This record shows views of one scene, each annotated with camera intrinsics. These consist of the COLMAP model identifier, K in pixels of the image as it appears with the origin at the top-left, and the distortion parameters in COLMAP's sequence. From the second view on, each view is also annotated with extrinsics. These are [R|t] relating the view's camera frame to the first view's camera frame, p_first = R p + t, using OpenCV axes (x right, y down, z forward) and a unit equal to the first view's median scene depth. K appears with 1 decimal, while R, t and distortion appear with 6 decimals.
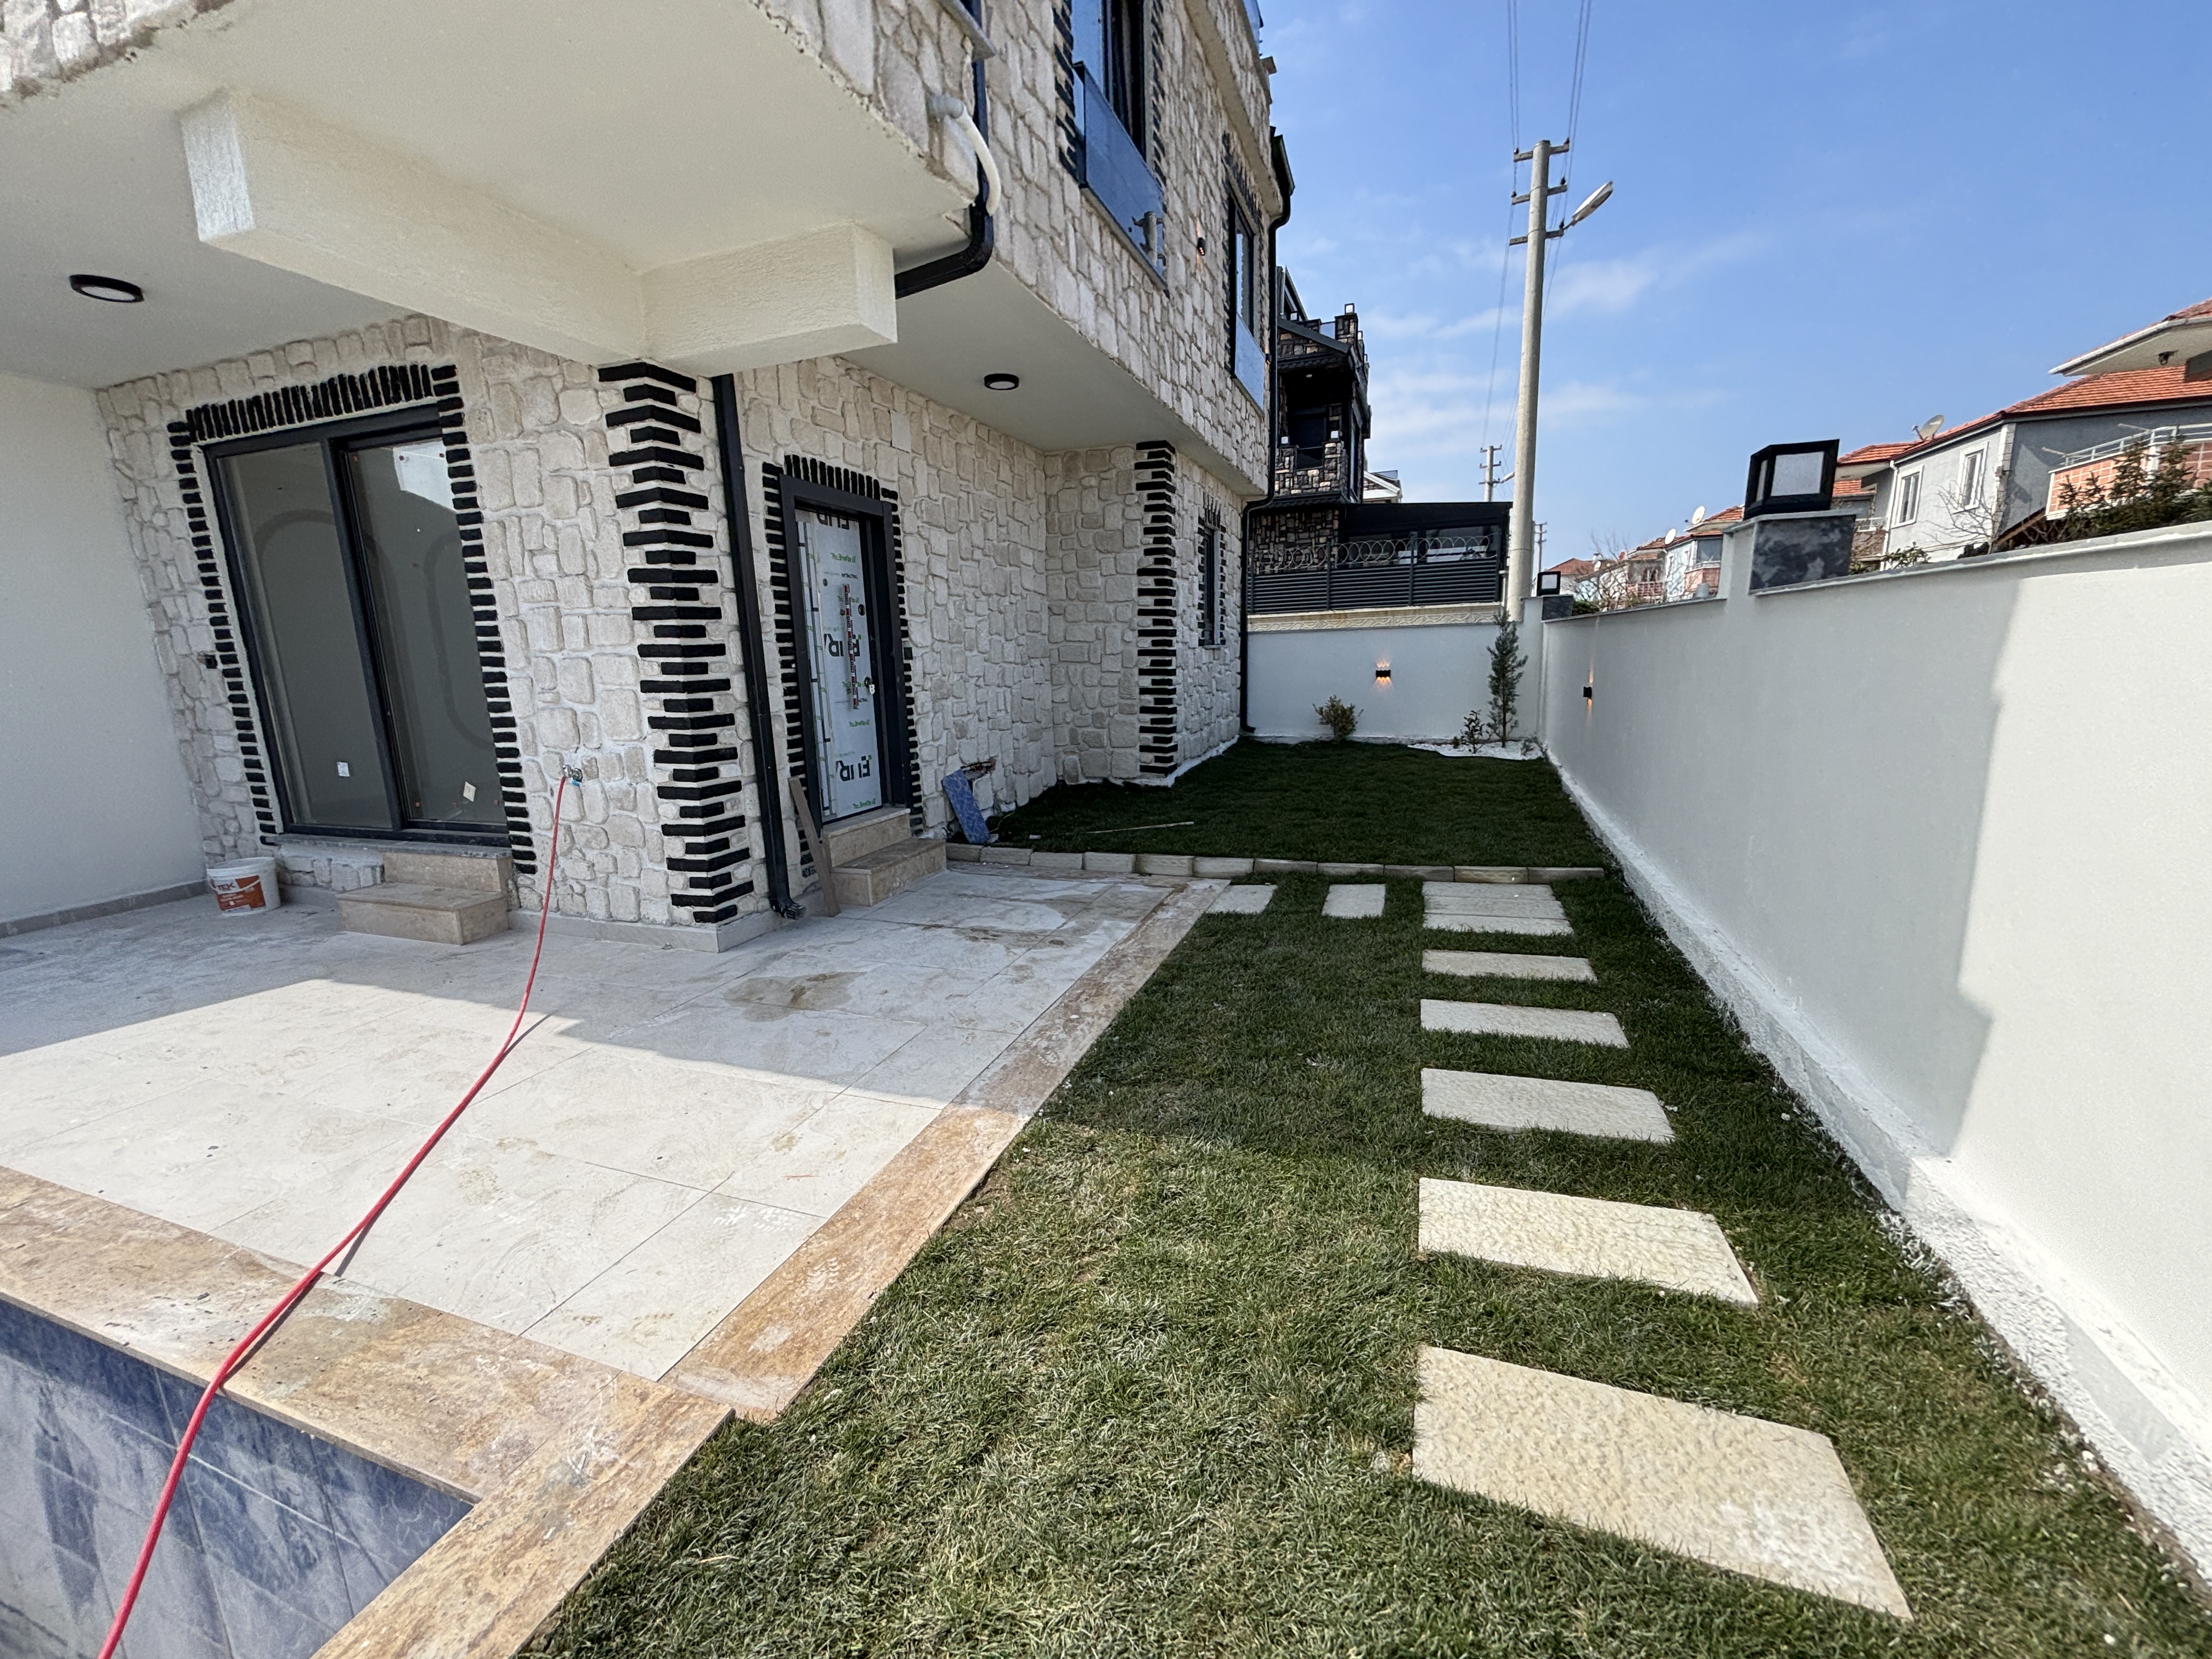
lens RADIAL K [[896.8, 0, 1150.4], [0, 896.8, 825.4], [0, 0, 1]] dist [-0.022521, 0.000322]
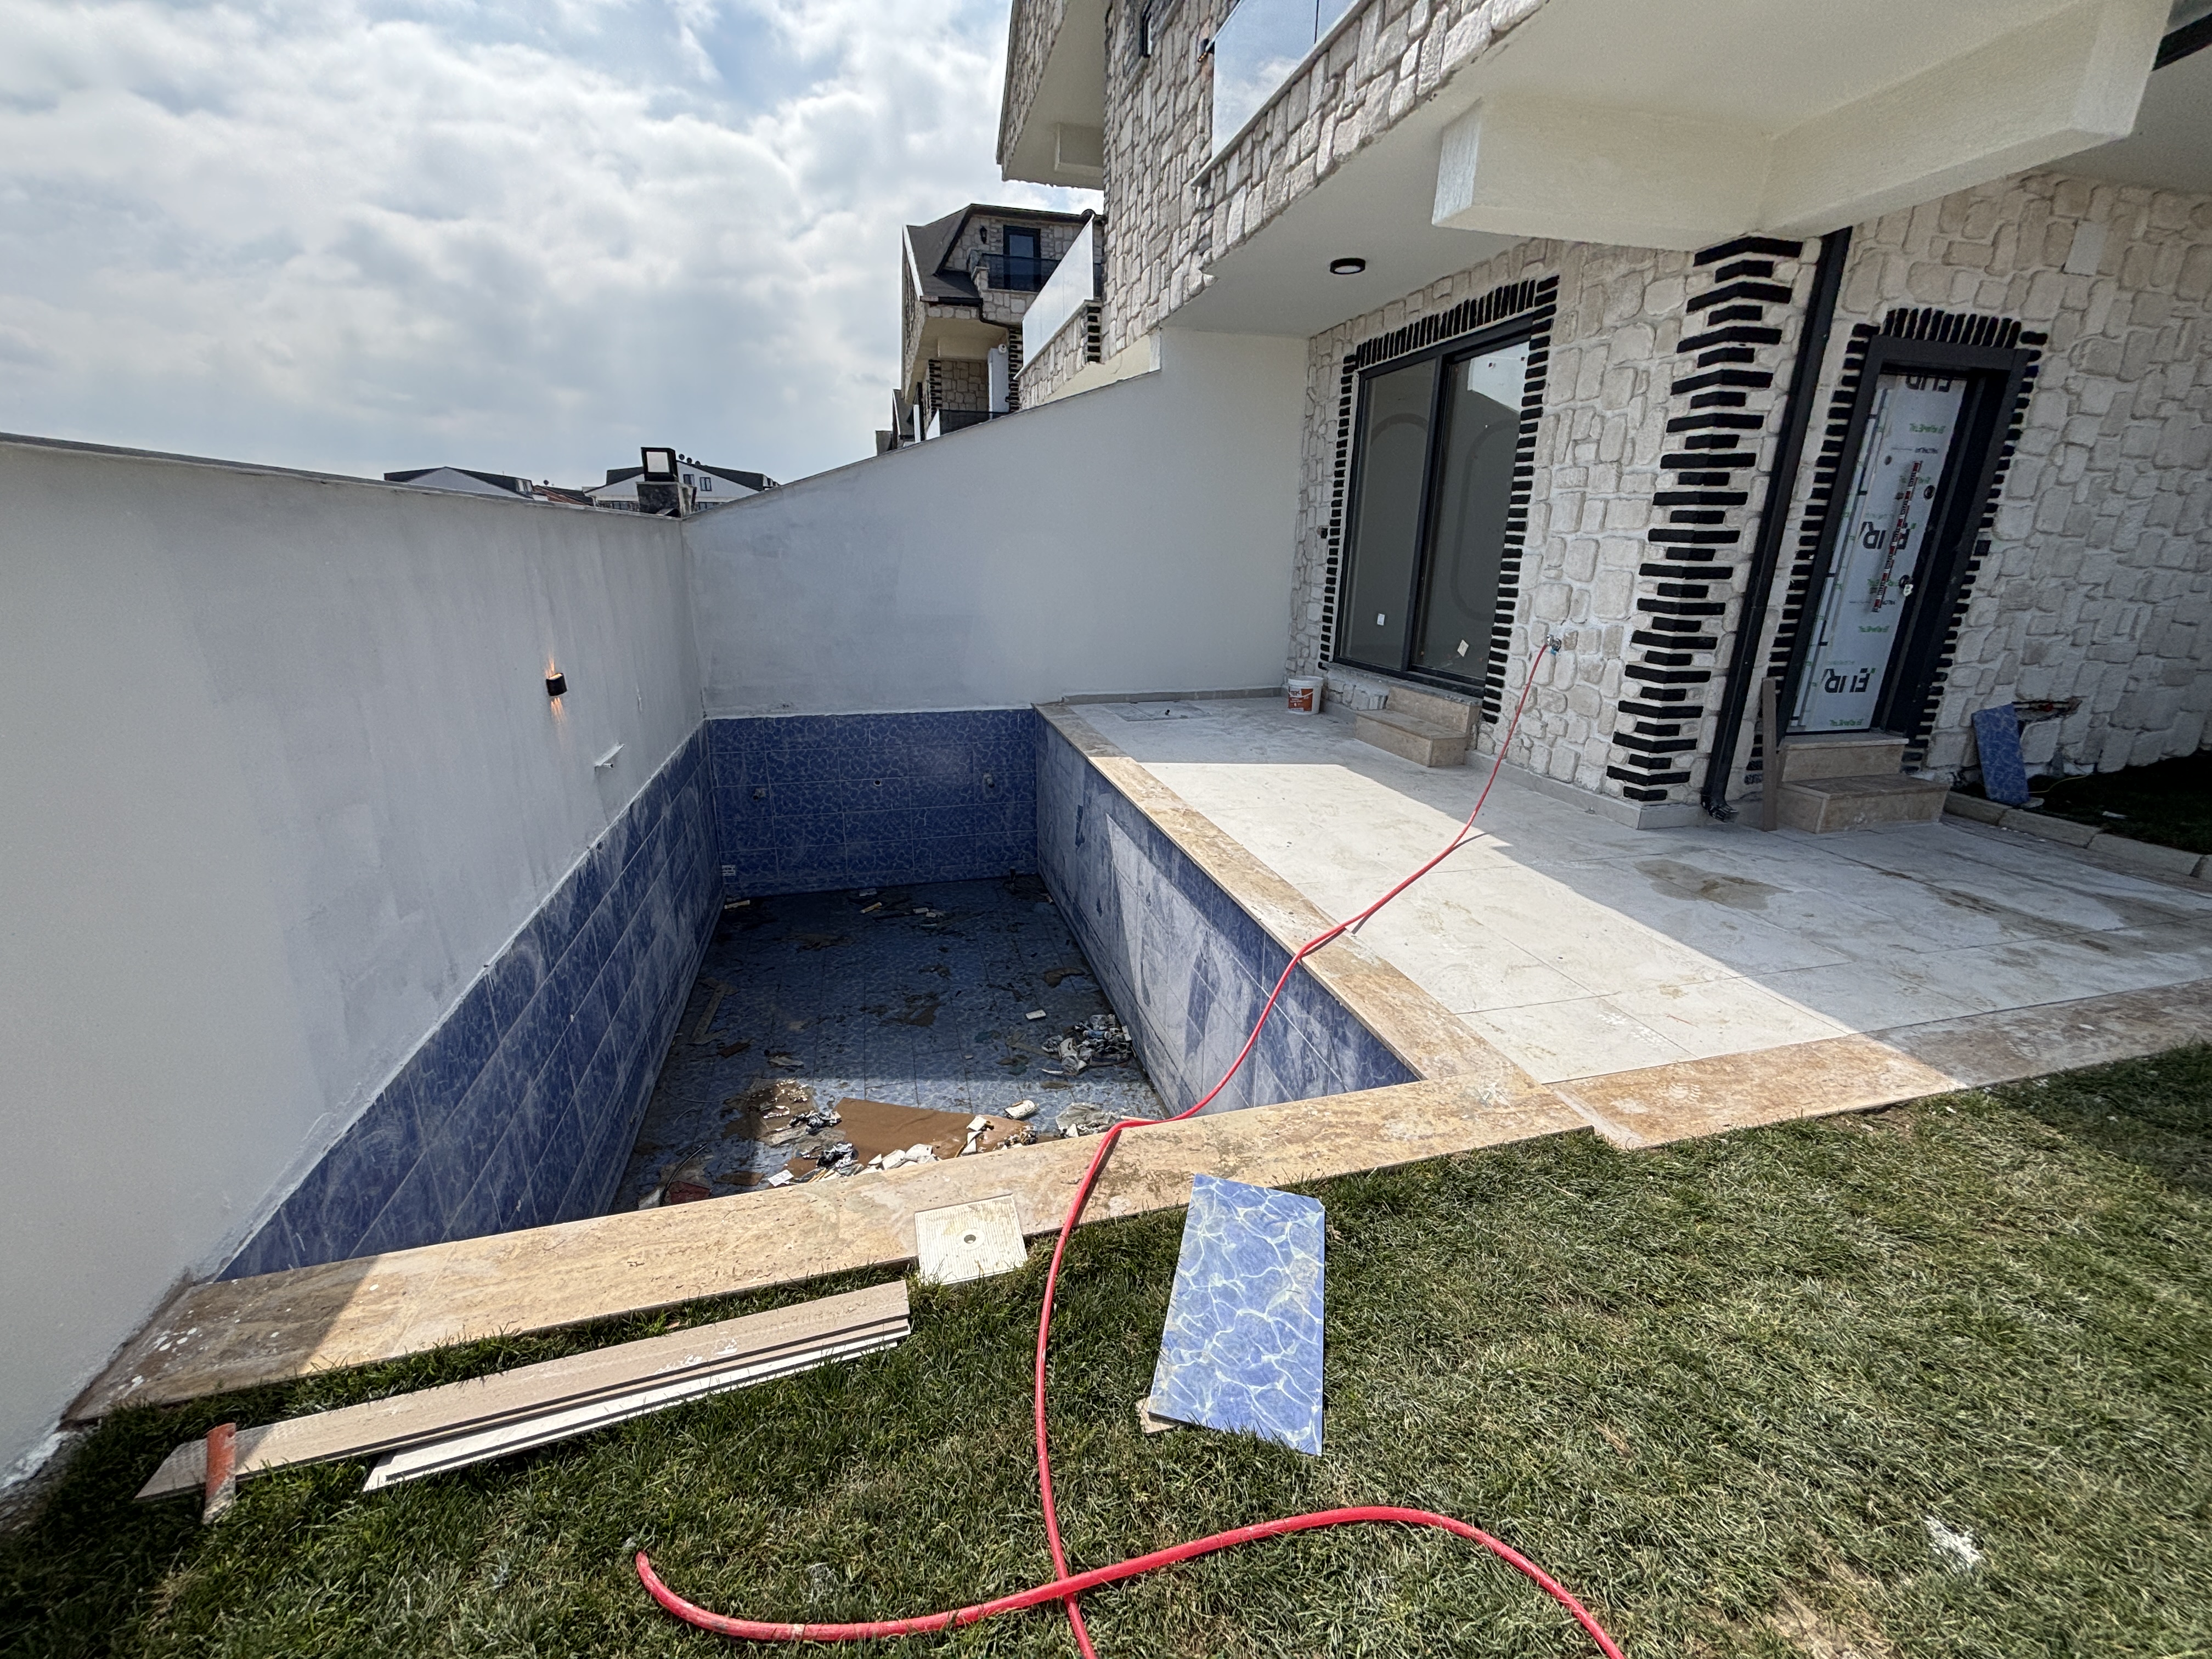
lens RADIAL K [[888.3, 0, 1101.0], [0, 888.3, 817.7], [0, 0, 1]] dist [0.000109, 0.001100]
pose [[0.528393, 0.279442, -0.801694, 0.024252], [-0.186556, 0.959417, 0.211461, 0.024536], [0.828250, 0.037826, 0.559081, -0.120473]]
